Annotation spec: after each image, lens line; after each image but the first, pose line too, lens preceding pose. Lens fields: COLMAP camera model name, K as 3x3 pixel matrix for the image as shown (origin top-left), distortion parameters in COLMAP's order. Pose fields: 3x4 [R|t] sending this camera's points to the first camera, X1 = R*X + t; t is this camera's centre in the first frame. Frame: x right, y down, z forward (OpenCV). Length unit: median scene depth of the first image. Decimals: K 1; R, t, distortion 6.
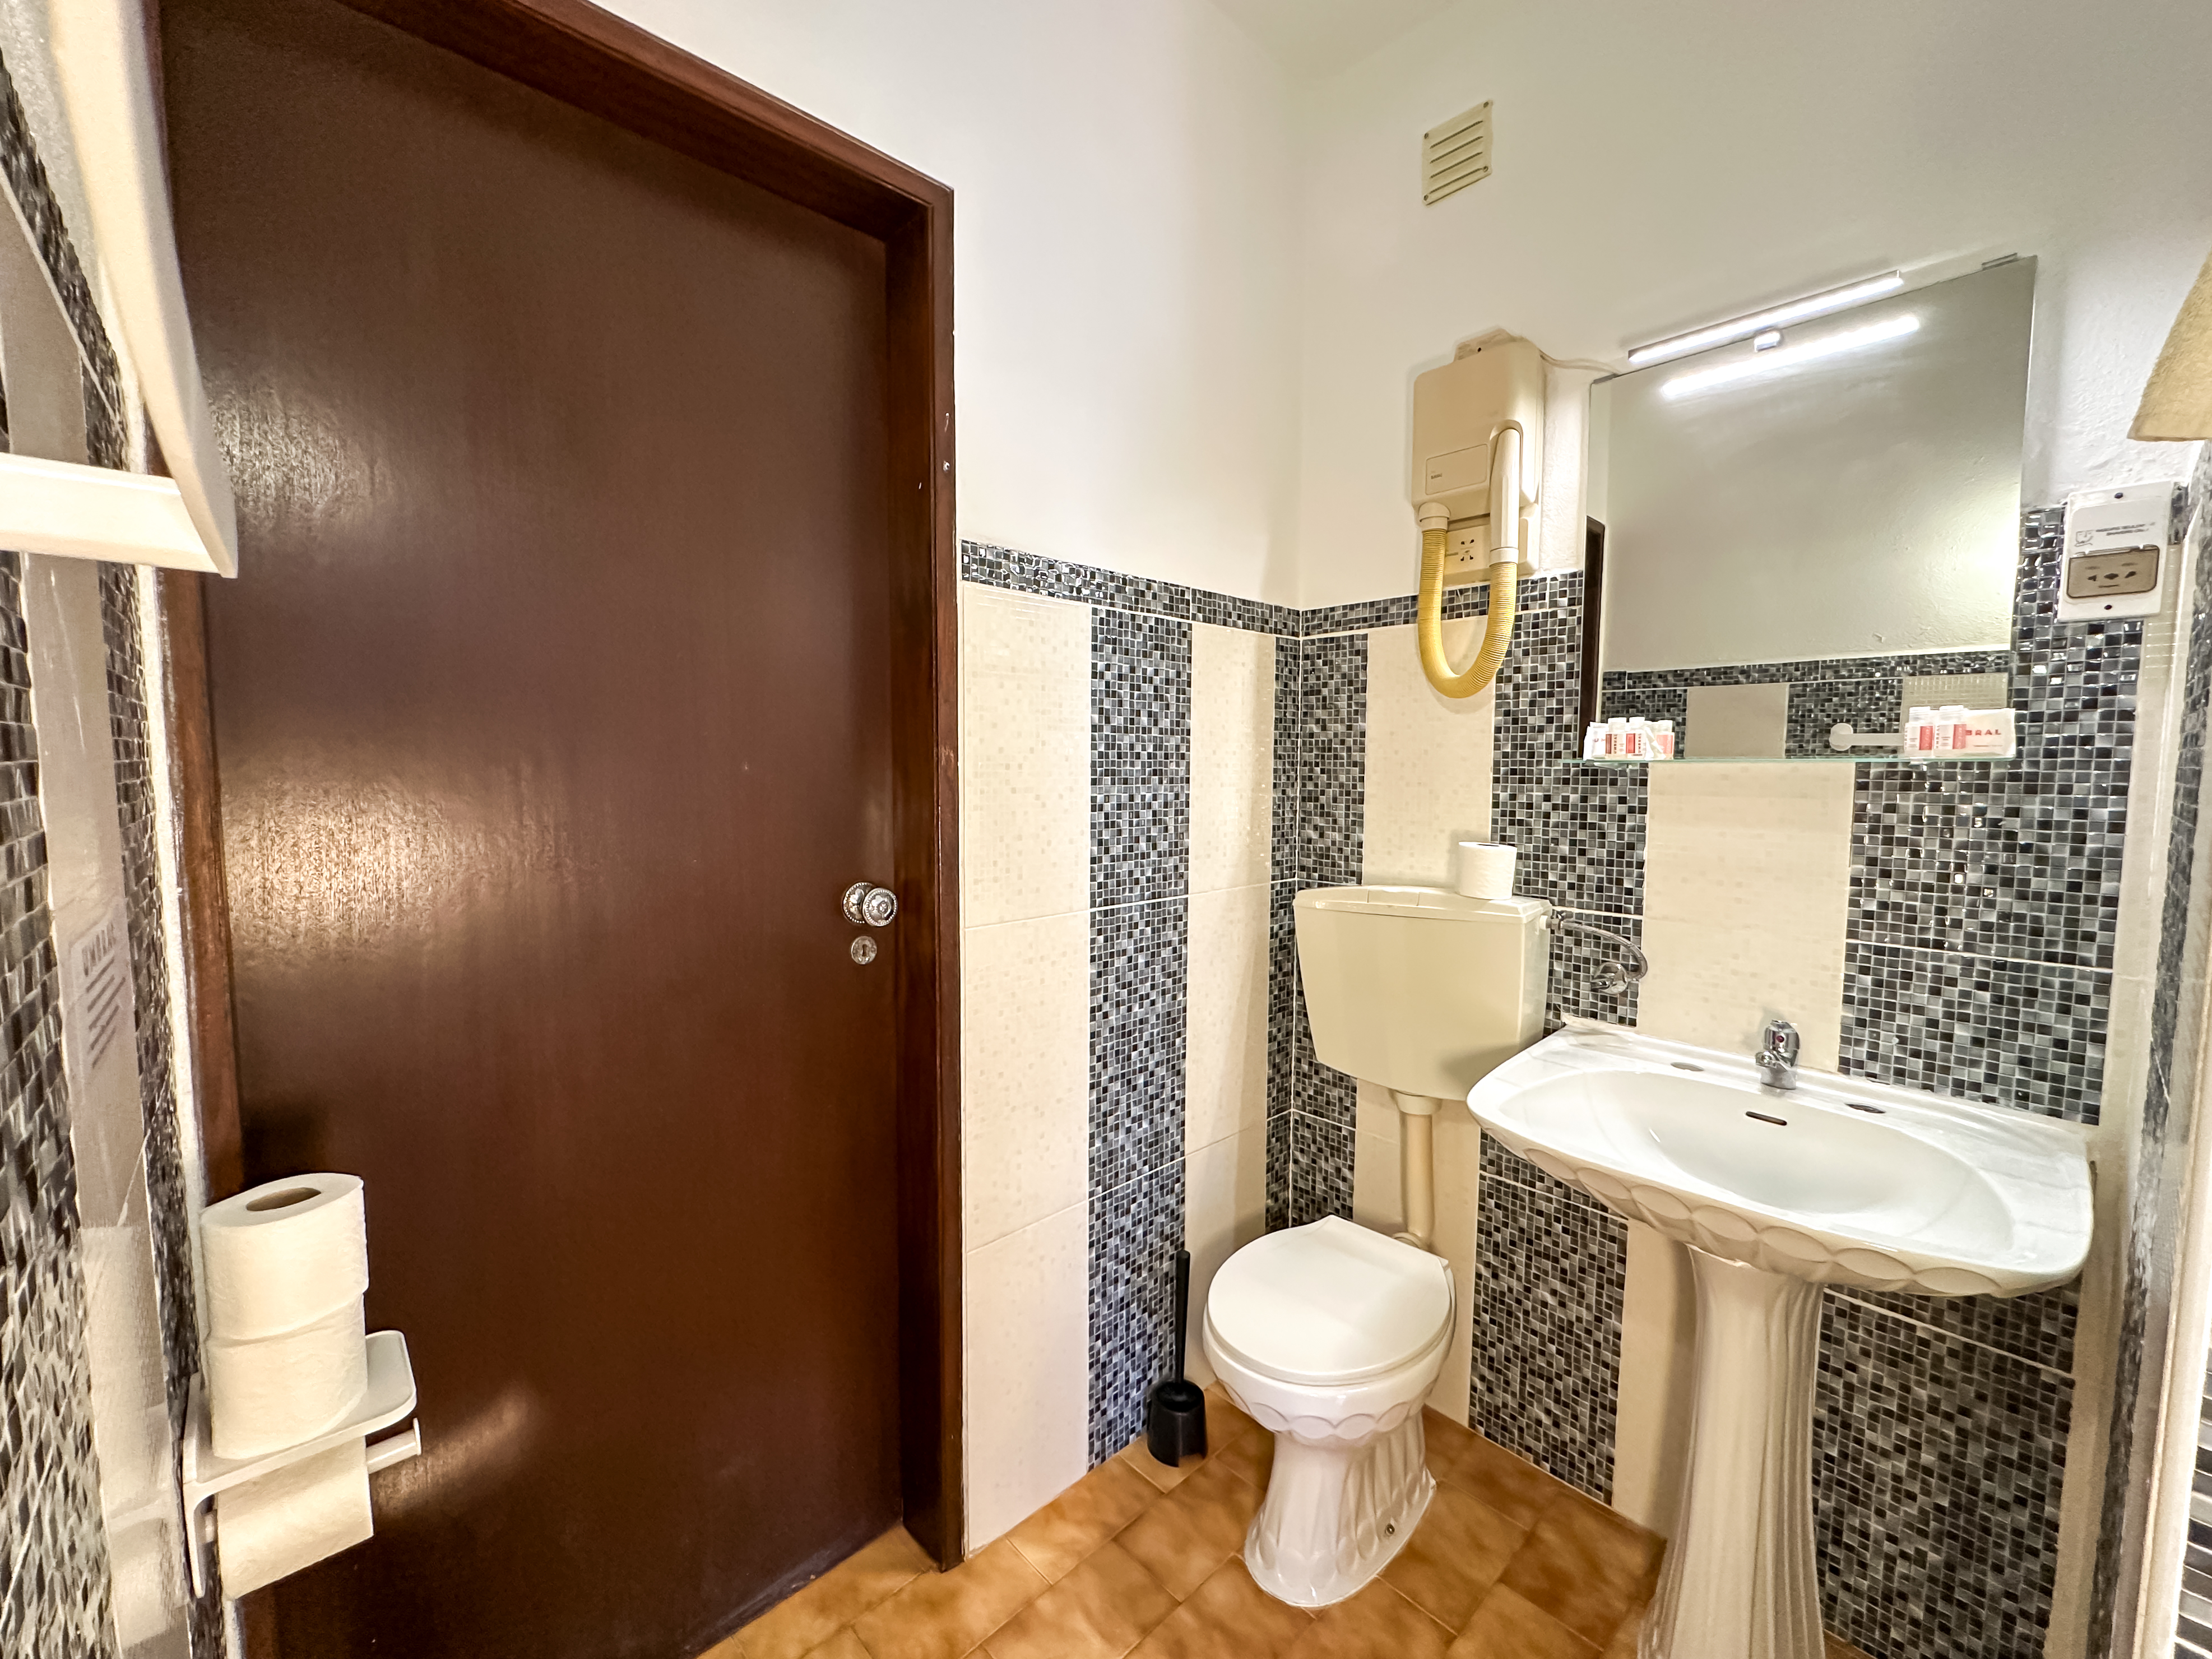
lens RADIAL K [[891.5, 0, 1107.4], [0, 891.5, 822.3], [0, 0, 1]] dist [-0.002231, 0.001282]
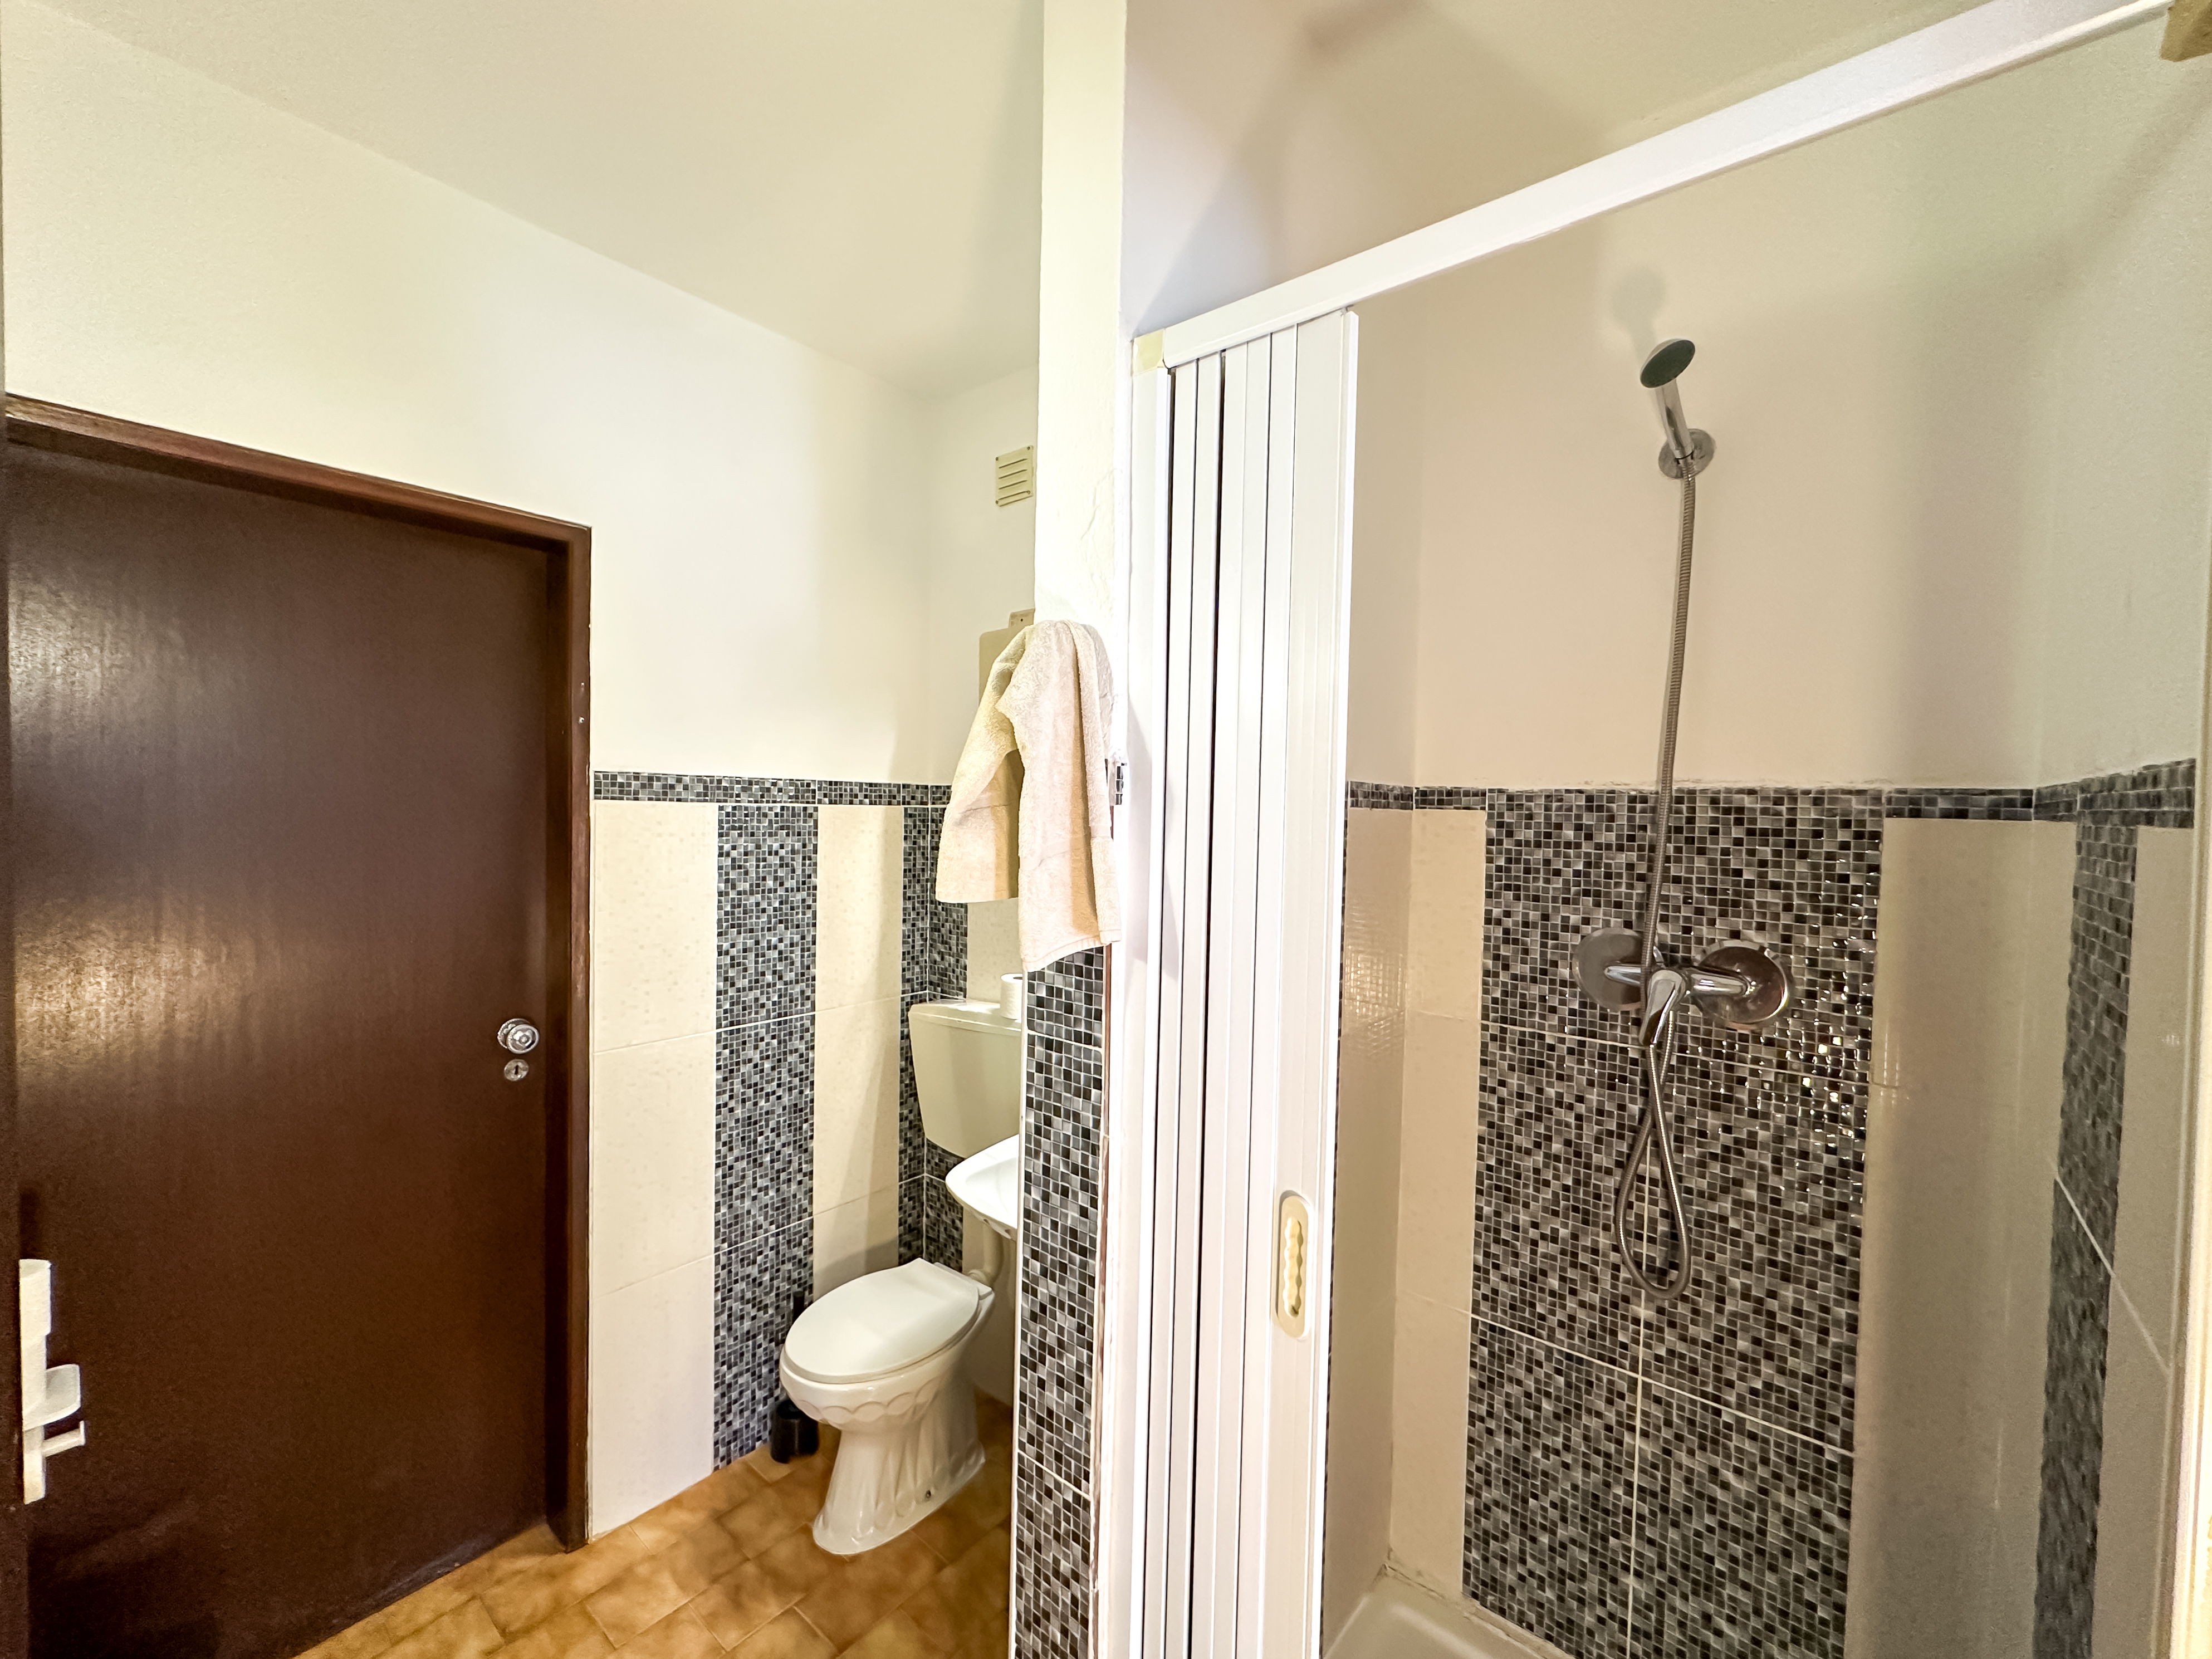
lens RADIAL K [[891.5, 0, 1106.7], [0, 891.5, 822.6], [0, 0, 1]] dist [-0.002231, 0.001282]
pose [[0.993075, 0.012988, 0.116761, 0.393584], [-0.007741, 0.998944, -0.045285, -0.153054], [-0.117226, 0.044067, 0.992127, -0.389032]]
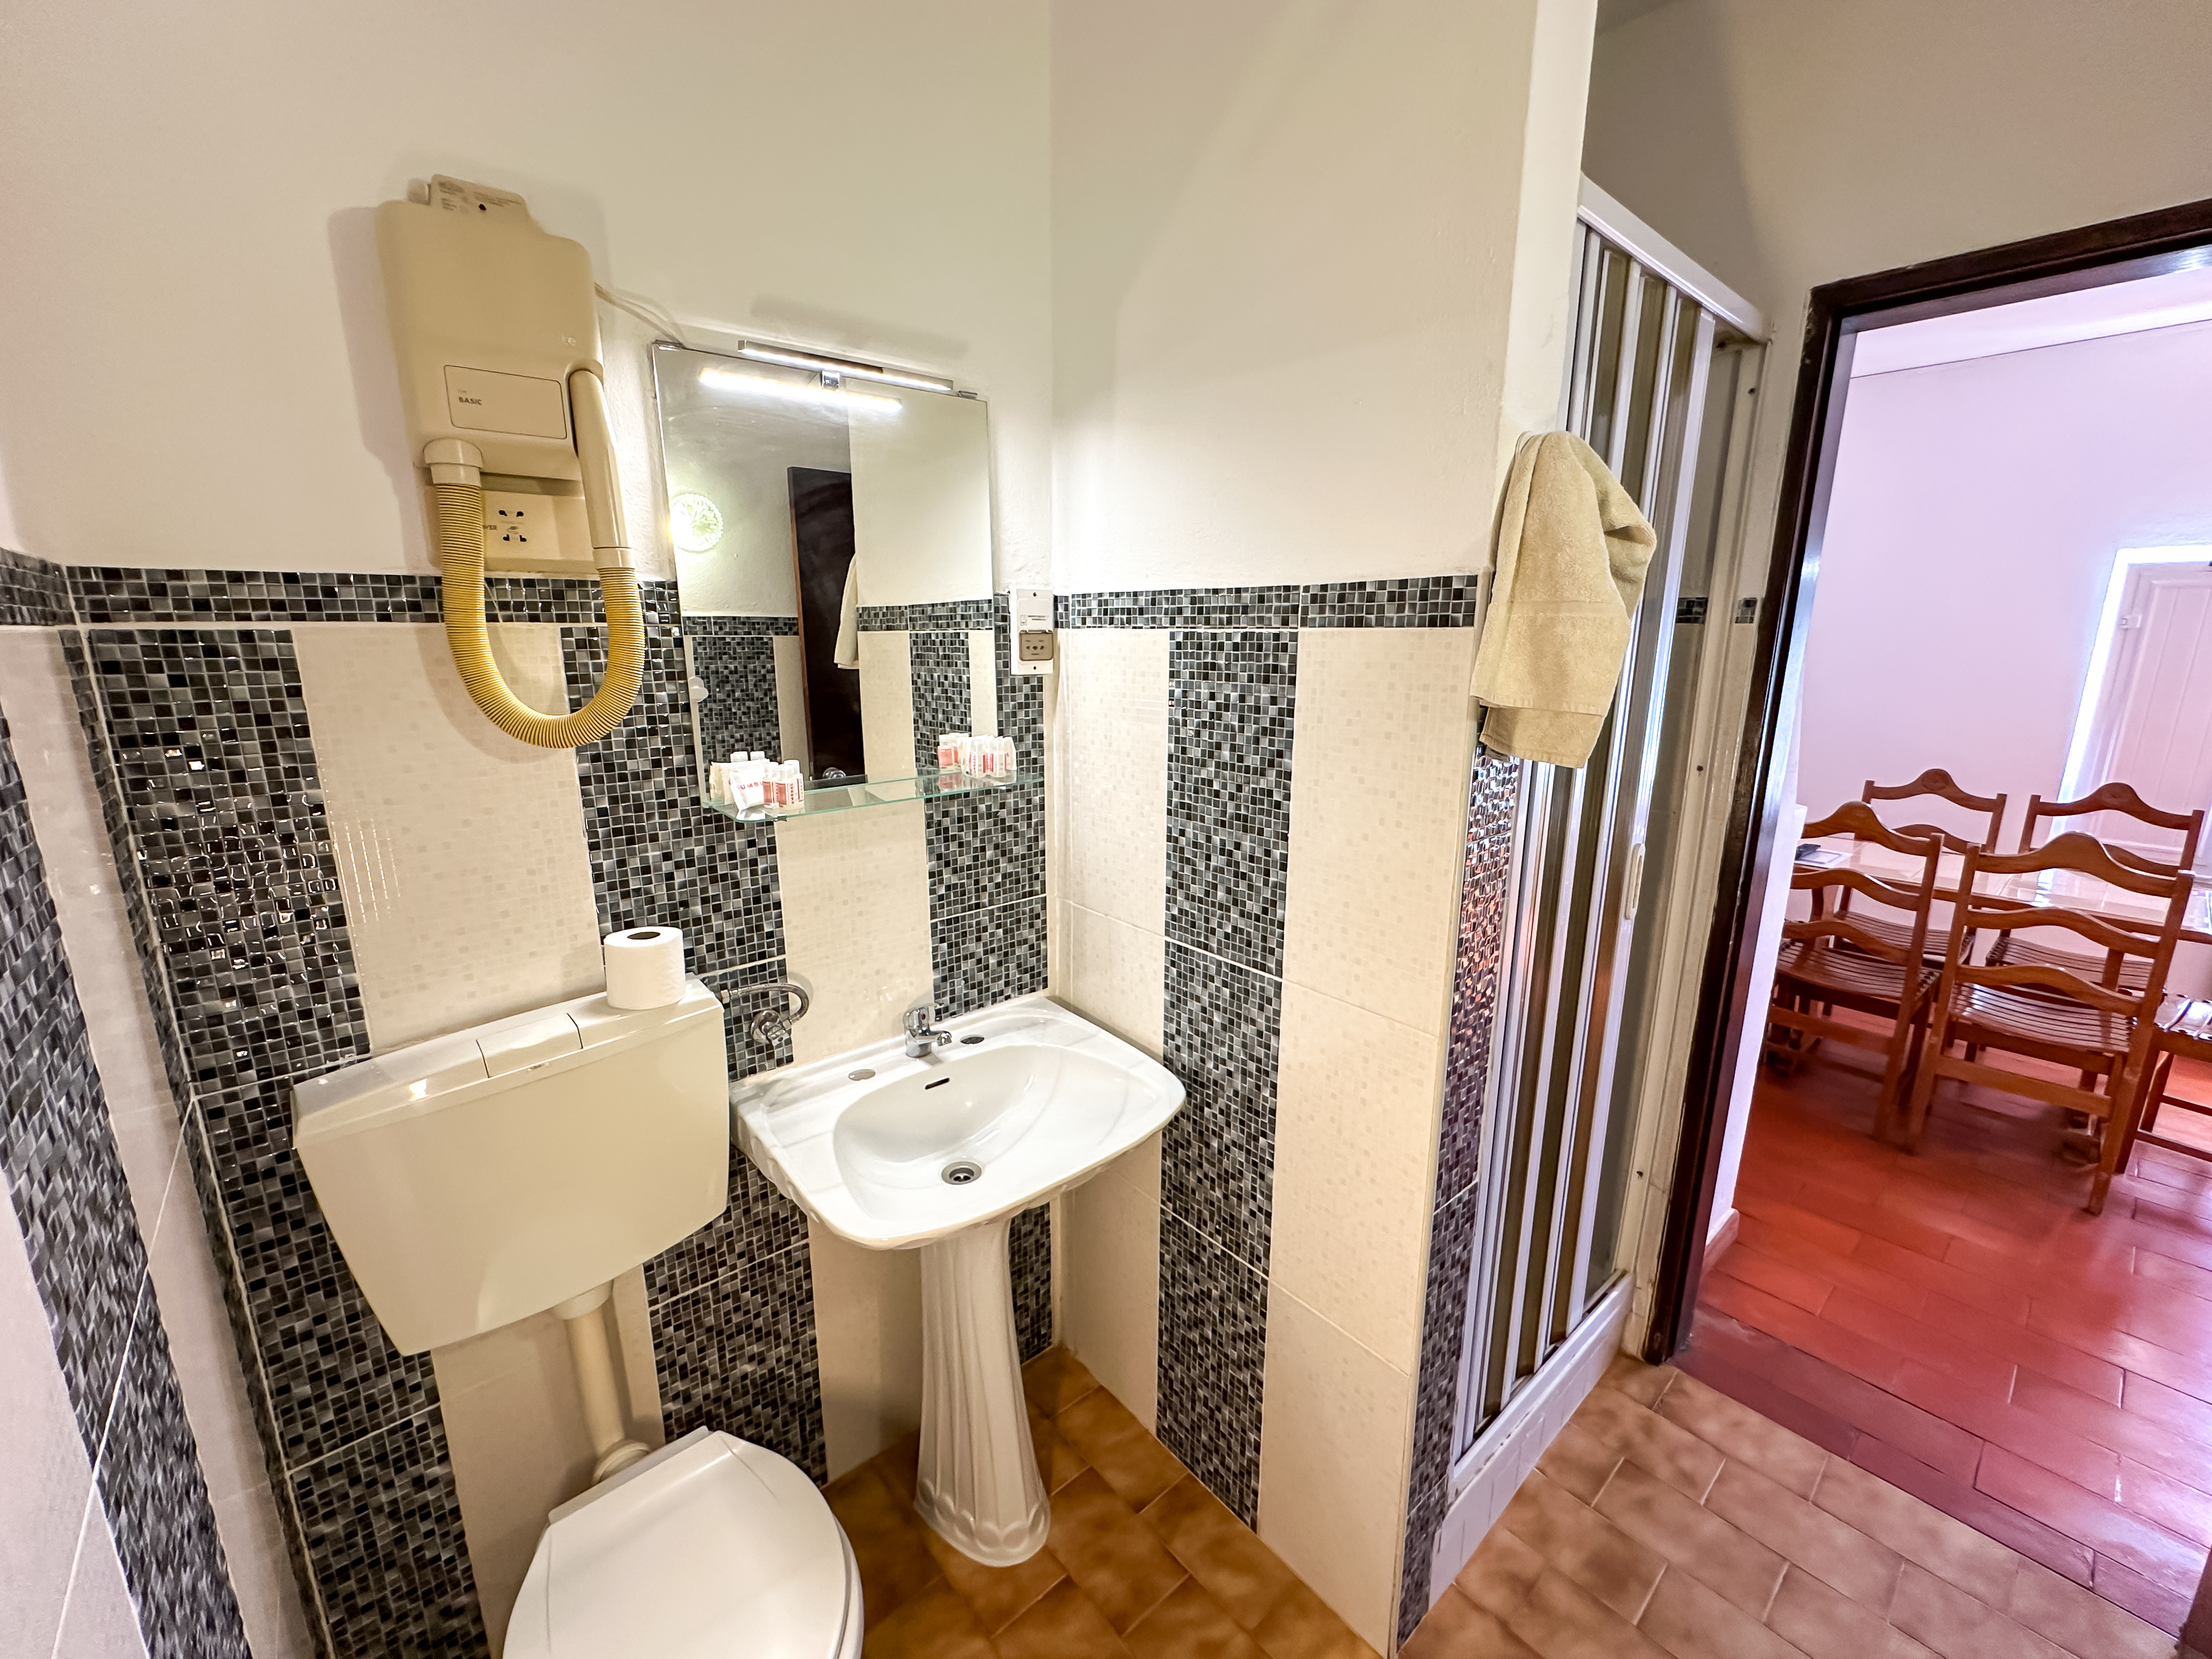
lens RADIAL K [[891.5, 0, 1099.6], [0, 891.5, 830.7], [0, 0, 1]] dist [-0.002231, 0.001282]
pose [[0.058812, -0.221979, 0.973276, -0.279239], [0.076928, 0.973072, 0.217284, -0.198430], [-0.995301, 0.062093, 0.074305, 0.538216]]
